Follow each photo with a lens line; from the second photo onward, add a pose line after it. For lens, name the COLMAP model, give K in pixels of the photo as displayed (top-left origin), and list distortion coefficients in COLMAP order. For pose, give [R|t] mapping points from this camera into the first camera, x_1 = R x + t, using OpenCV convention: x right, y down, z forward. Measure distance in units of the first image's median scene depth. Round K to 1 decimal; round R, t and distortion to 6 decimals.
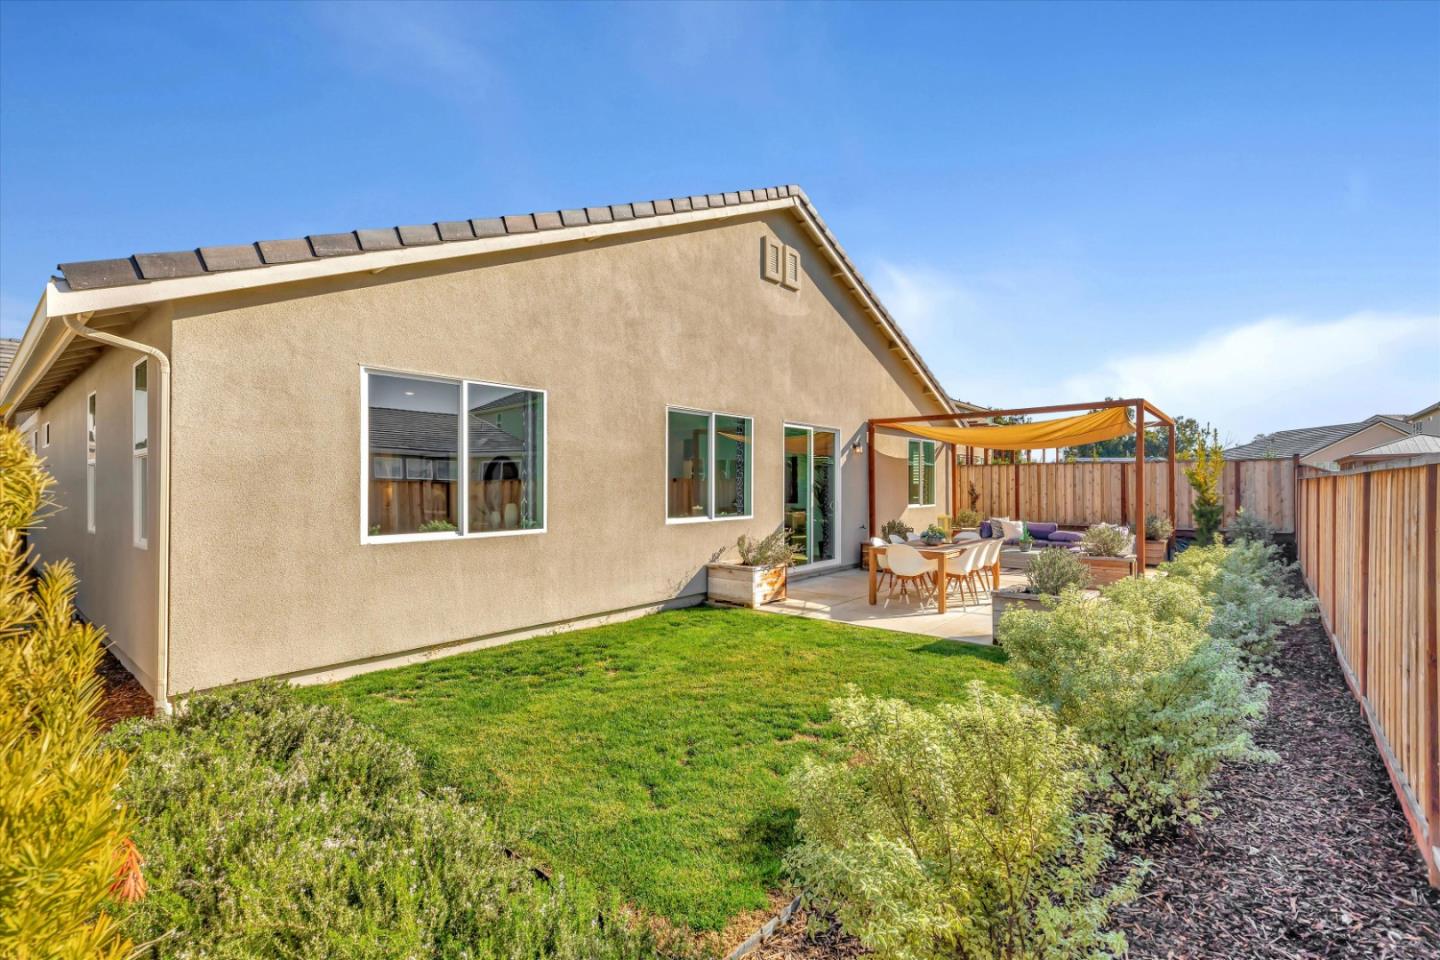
lens RADIAL K [[636.8, 0, 717.2], [0, 636.8, 482.1], [0, 0, 1]] dist [0.004983, -0.000328]
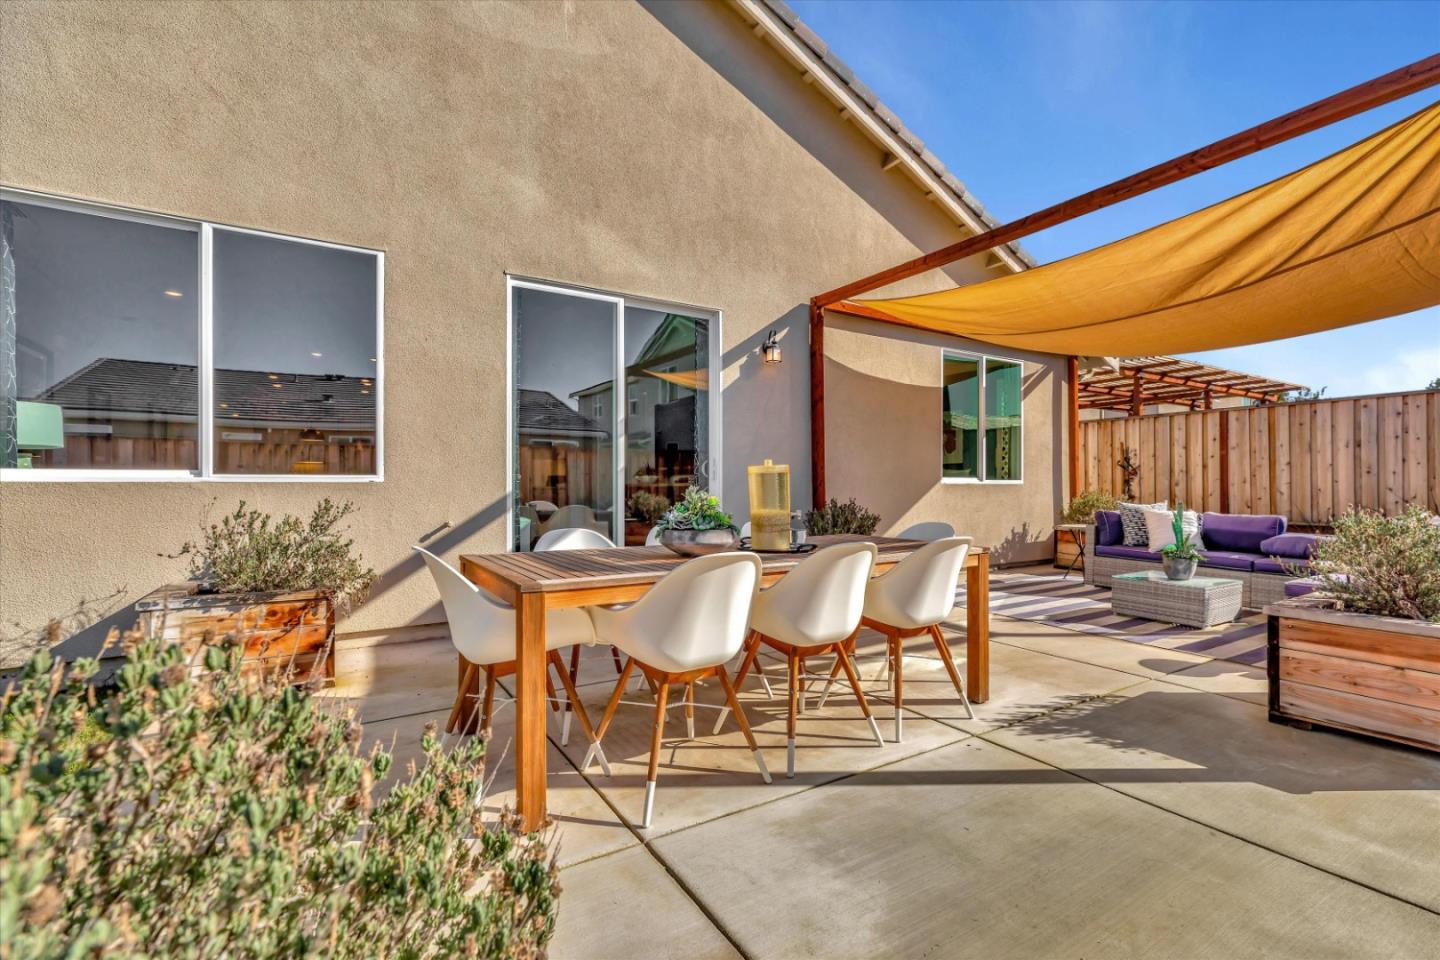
lens RADIAL K [[636.8, 0, 725.1], [0, 636.8, 483.7], [0, 0, 1]] dist [0.004983, -0.000328]
pose [[0.952772, -0.000214, -0.303687, 0.292758], [-0.000098, 0.999999, -0.001010, 0.041757], [0.303687, 0.000992, 0.952771, 0.457491]]
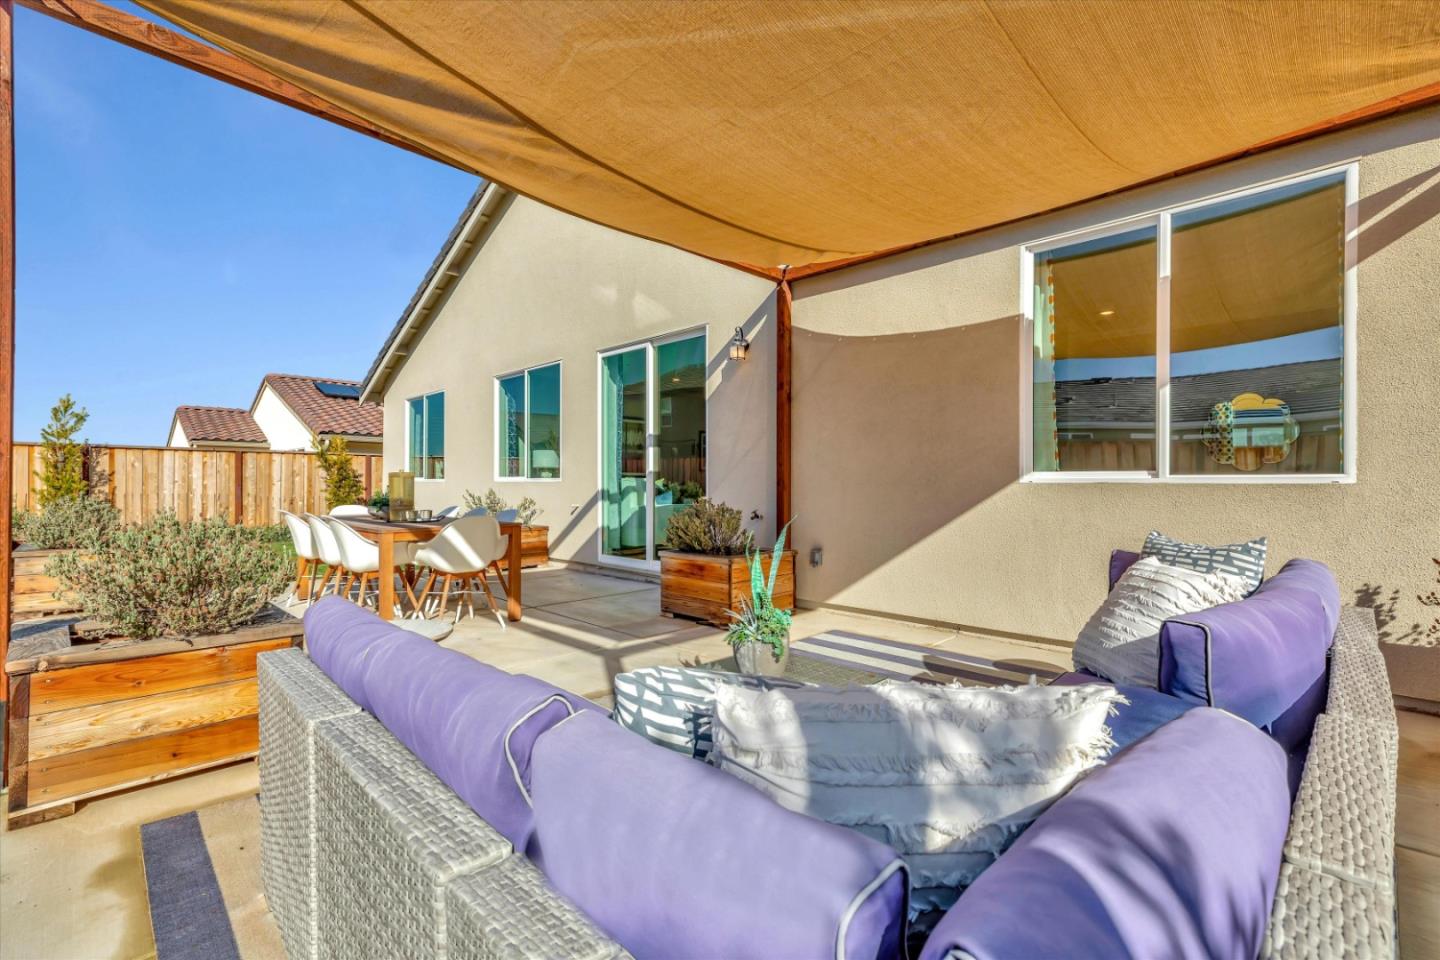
lens RADIAL K [[636.8, 0, 721.5], [0, 636.8, 480.8], [0, 0, 1]] dist [0.004983, -0.000328]
pose [[-0.081990, -0.002291, -0.996631, 0.610715], [-0.005142, 0.999985, -0.001876, 0.040154], [0.996620, 0.004971, -0.082000, 0.898439]]
